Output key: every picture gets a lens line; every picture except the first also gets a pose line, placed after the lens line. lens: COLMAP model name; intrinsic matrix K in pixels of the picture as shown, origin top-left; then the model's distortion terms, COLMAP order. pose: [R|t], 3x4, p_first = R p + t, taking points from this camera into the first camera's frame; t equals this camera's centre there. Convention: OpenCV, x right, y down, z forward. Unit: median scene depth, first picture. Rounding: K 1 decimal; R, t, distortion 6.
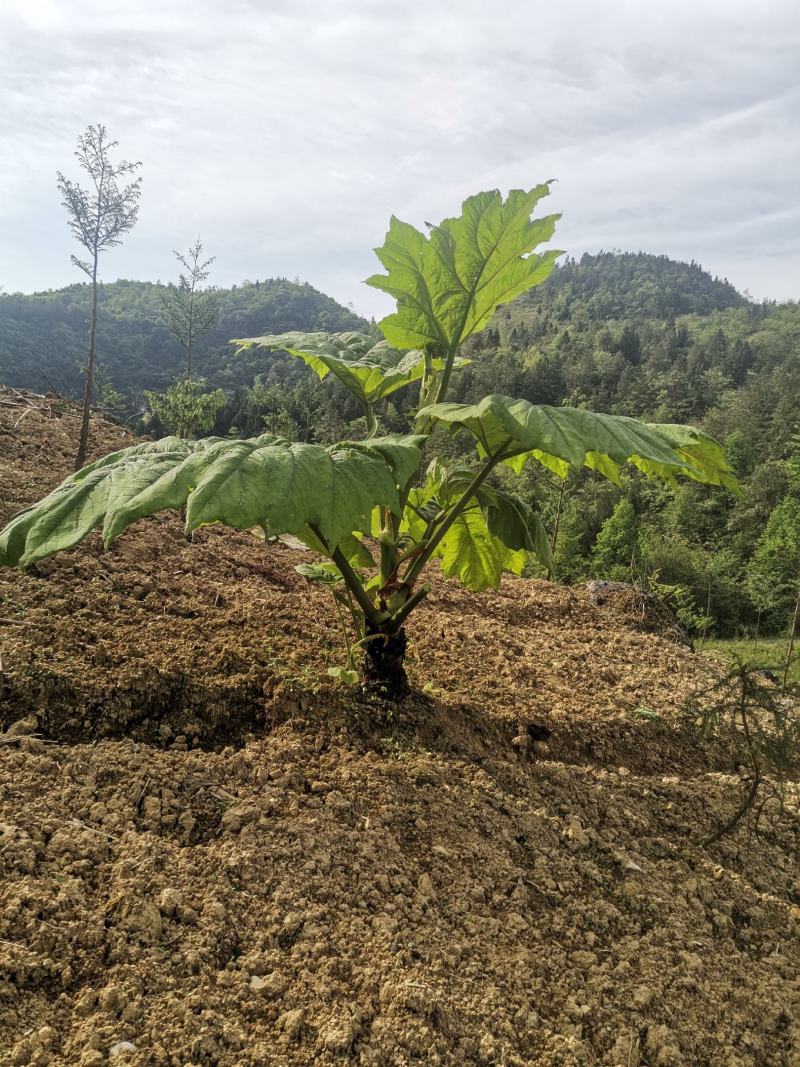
lens RADIAL K [[796.9, 0, 400.0], [0, 796.9, 533.5], [0, 0, 1]] dist [0.109432, -0.134630]
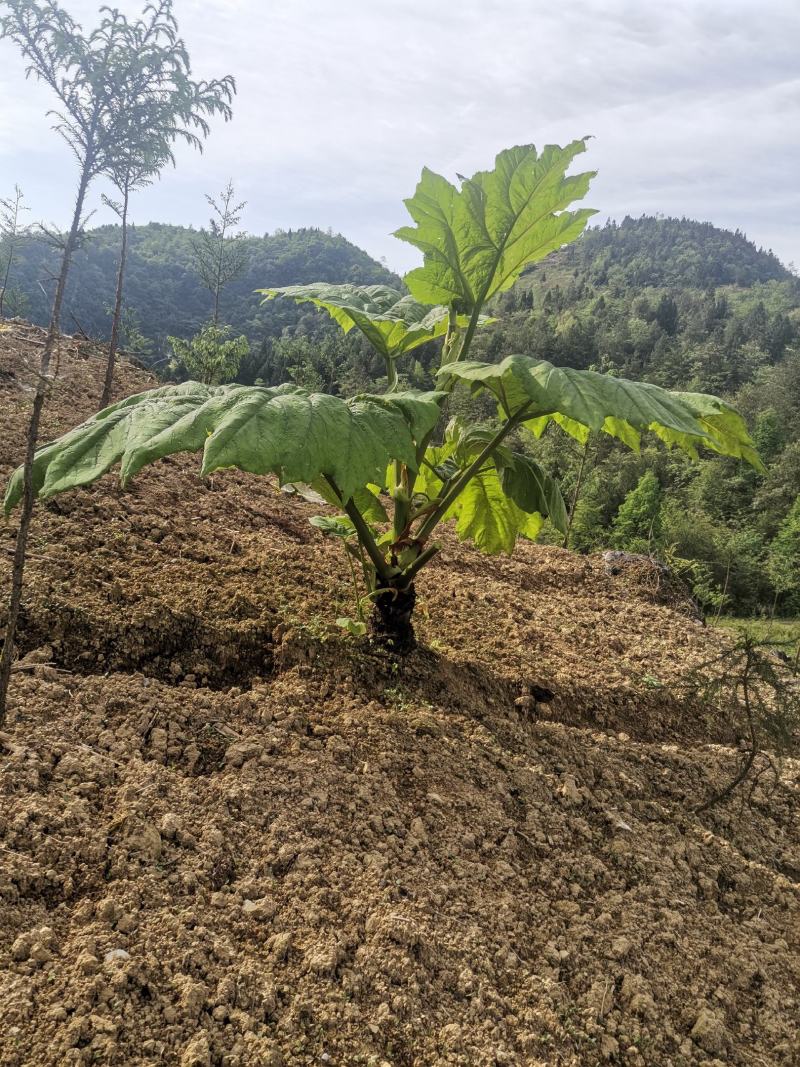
lens RADIAL K [[796.9, 0, 400.0], [0, 796.9, 533.5], [0, 0, 1]] dist [0.109432, -0.134630]
pose [[0.998245, 0.054614, -0.022884, 0.008503], [-0.053423, 0.997329, 0.049800, 0.005982], [0.025542, -0.048490, 0.998497, -0.008396]]
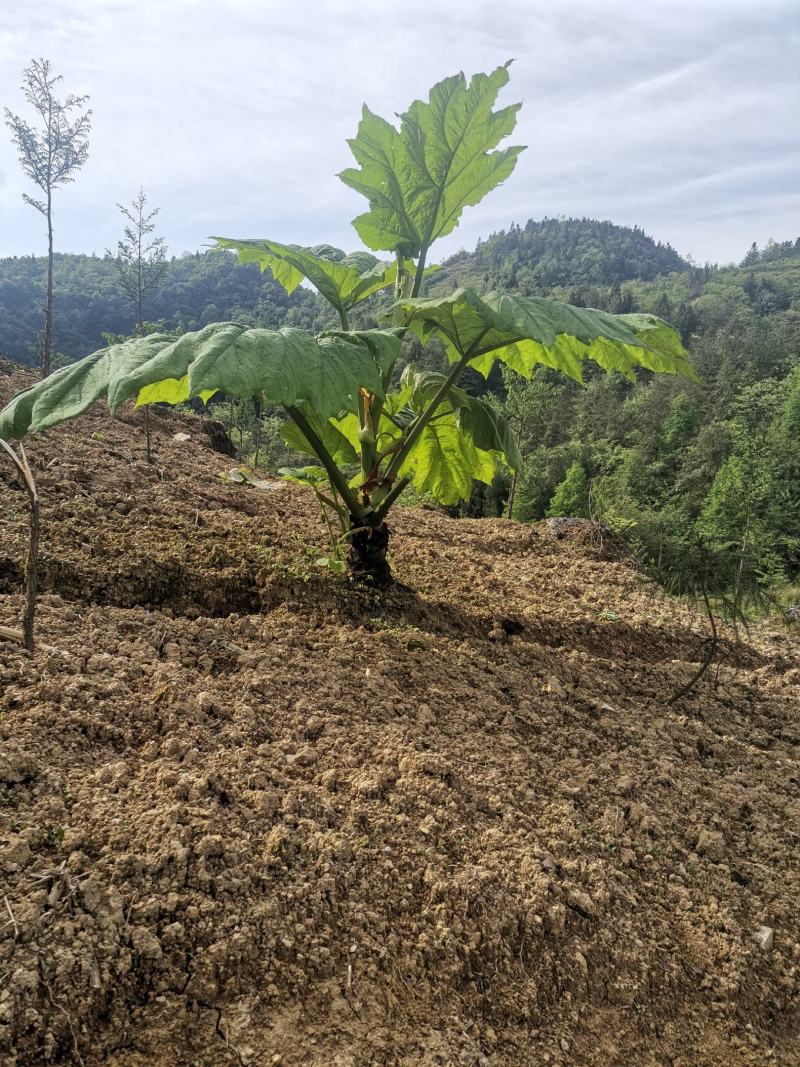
lens RADIAL K [[796.9, 0, 400.0], [0, 796.9, 533.5], [0, 0, 1]] dist [0.109432, -0.134630]
pose [[0.997882, -0.036383, 0.053928, -0.039969], [0.034284, 0.998637, 0.039358, 0.108730], [-0.055286, -0.037426, 0.997769, -0.060132]]
